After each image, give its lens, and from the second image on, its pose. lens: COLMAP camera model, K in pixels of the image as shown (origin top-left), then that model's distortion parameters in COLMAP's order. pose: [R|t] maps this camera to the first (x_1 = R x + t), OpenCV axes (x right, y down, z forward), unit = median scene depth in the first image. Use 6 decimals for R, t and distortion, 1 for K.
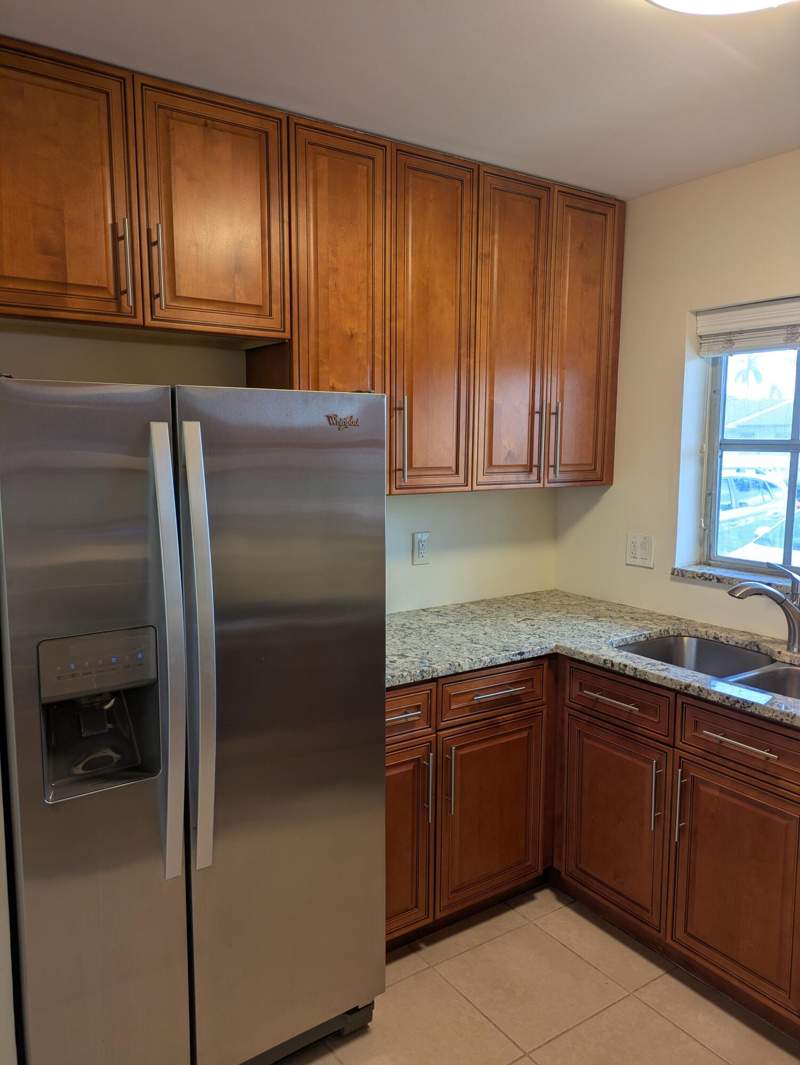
lens RADIAL K [[791.6, 0, 402.1], [0, 791.6, 534.3], [0, 0, 1]] dist [0.066516, -0.062222]
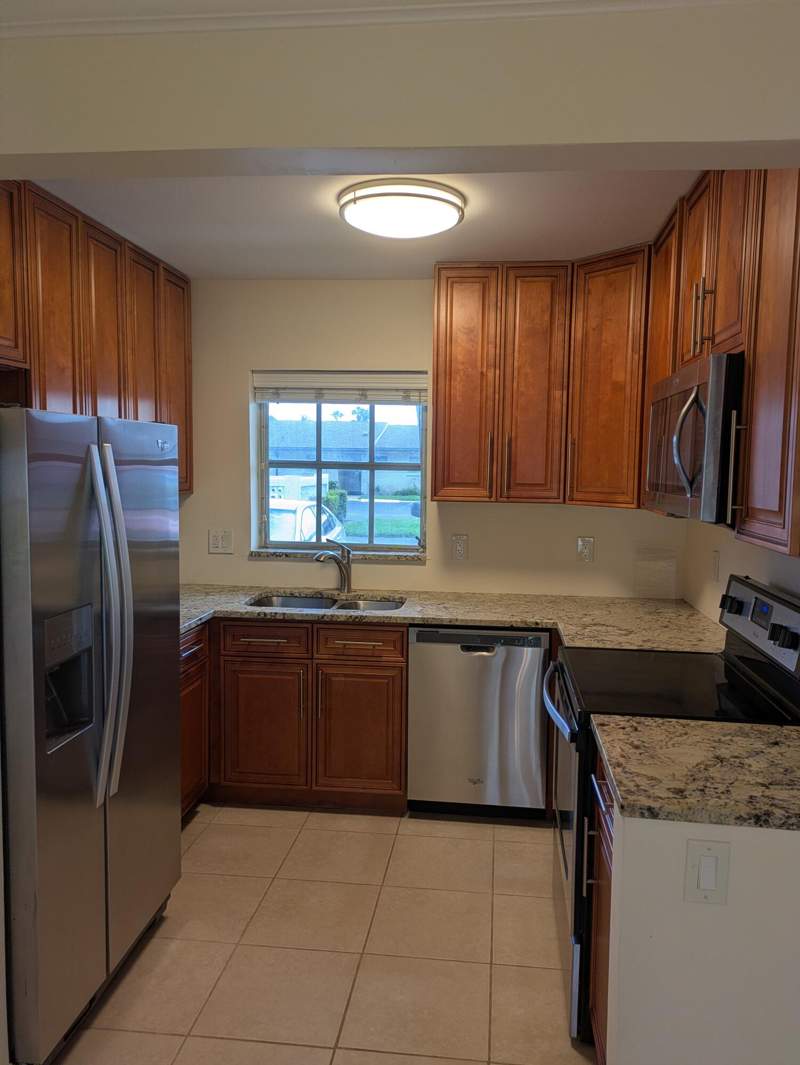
lens RADIAL K [[791.6, 0, 402.1], [0, 791.6, 534.3], [0, 0, 1]] dist [0.066516, -0.062222]
pose [[0.663633, -0.062994, 0.745401, -0.598675], [0.081414, 0.996611, 0.011740, 0.020035], [-0.743615, 0.052896, 0.666512, -0.144271]]
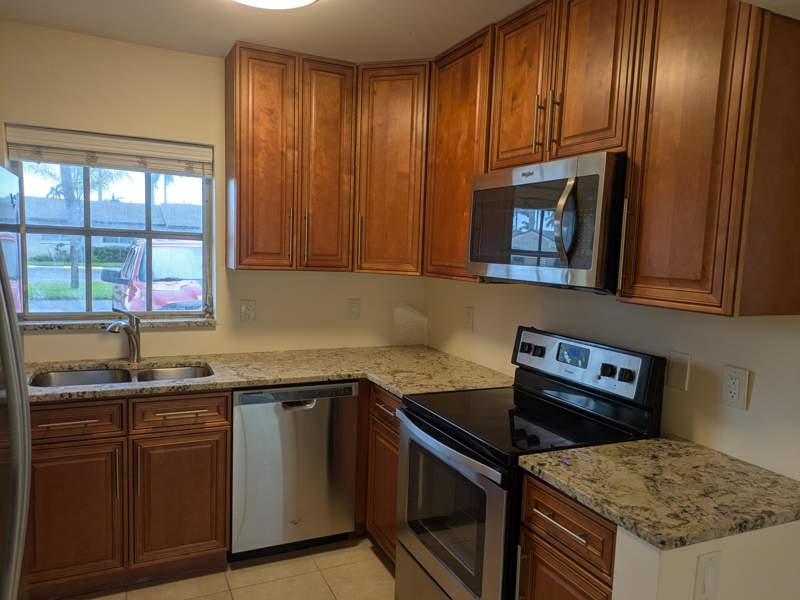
lens RADIAL K [[594.6, 0, 398.8], [0, 594.6, 310.5], [0, 0, 1]] dist [0.066516, -0.062222]
pose [[0.160621, -0.104437, 0.981475, -0.575068], [0.085199, 0.992142, 0.091629, -0.019428], [-0.983332, 0.068903, 0.168257, 0.273579]]
